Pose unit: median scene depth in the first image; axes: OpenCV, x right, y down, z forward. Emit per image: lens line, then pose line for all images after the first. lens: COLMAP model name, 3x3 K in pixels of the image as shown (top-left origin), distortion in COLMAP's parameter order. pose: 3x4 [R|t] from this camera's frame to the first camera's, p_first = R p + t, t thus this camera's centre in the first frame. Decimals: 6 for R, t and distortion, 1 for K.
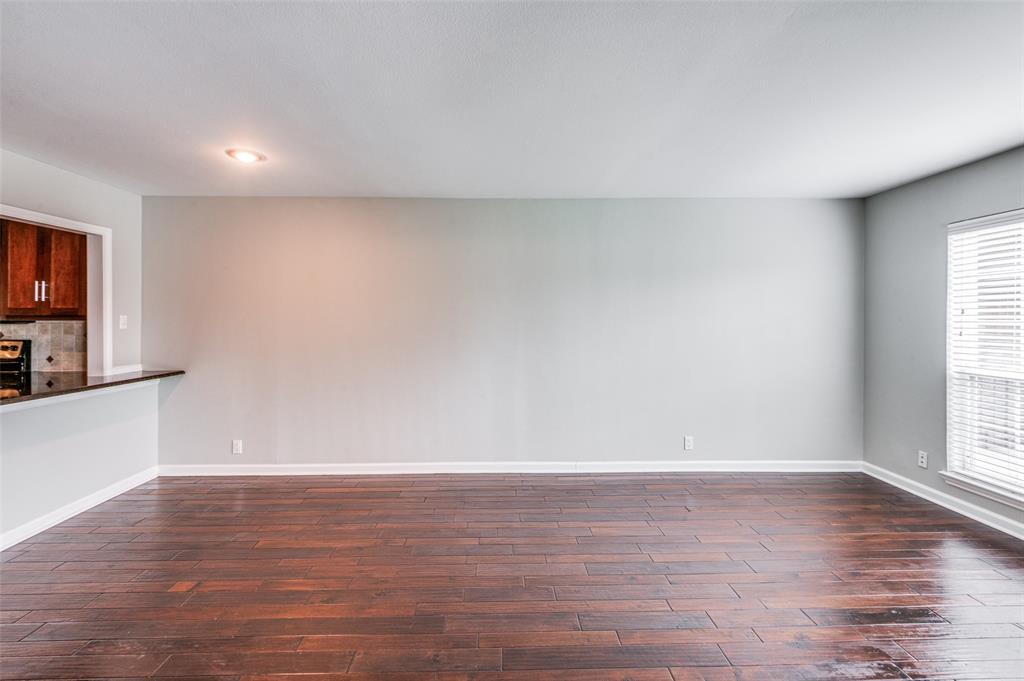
lens RADIAL K [[453.4, 0, 528.3], [0, 453.4, 313.9], [0, 0, 1]] dist [0.008191, -0.005149]
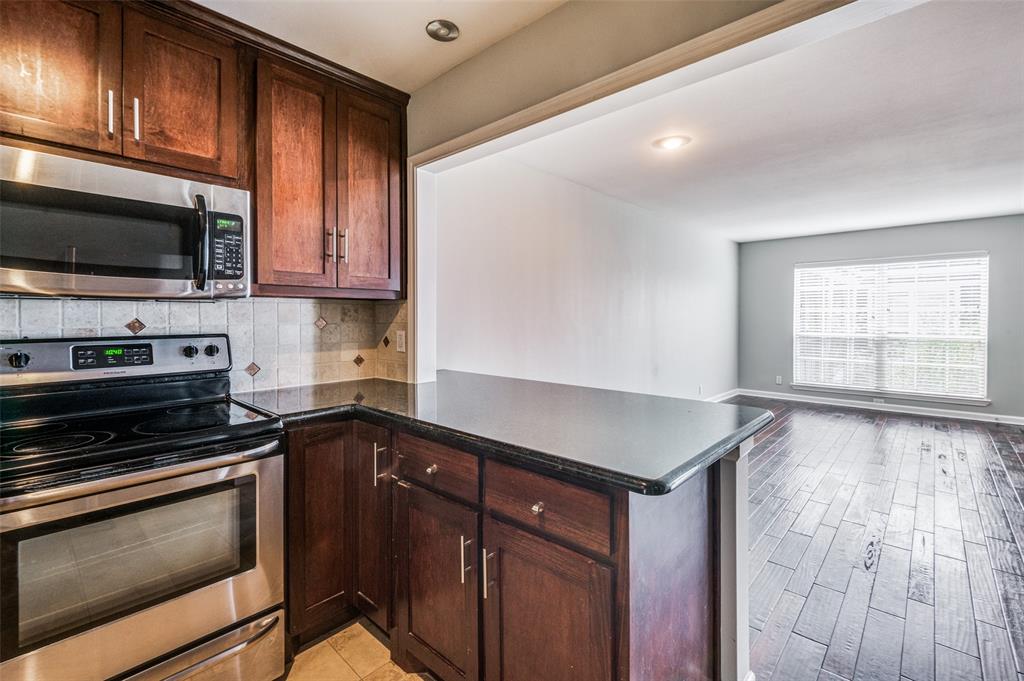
lens RADIAL K [[453.4, 0, 517.6], [0, 453.4, 320.5], [0, 0, 1]] dist [0.008191, -0.005149]
pose [[0.694121, -0.006898, 0.719825, -1.260610], [-0.007449, 0.999832, 0.016765, 0.031837], [-0.719820, -0.016999, 0.693953, 0.412858]]
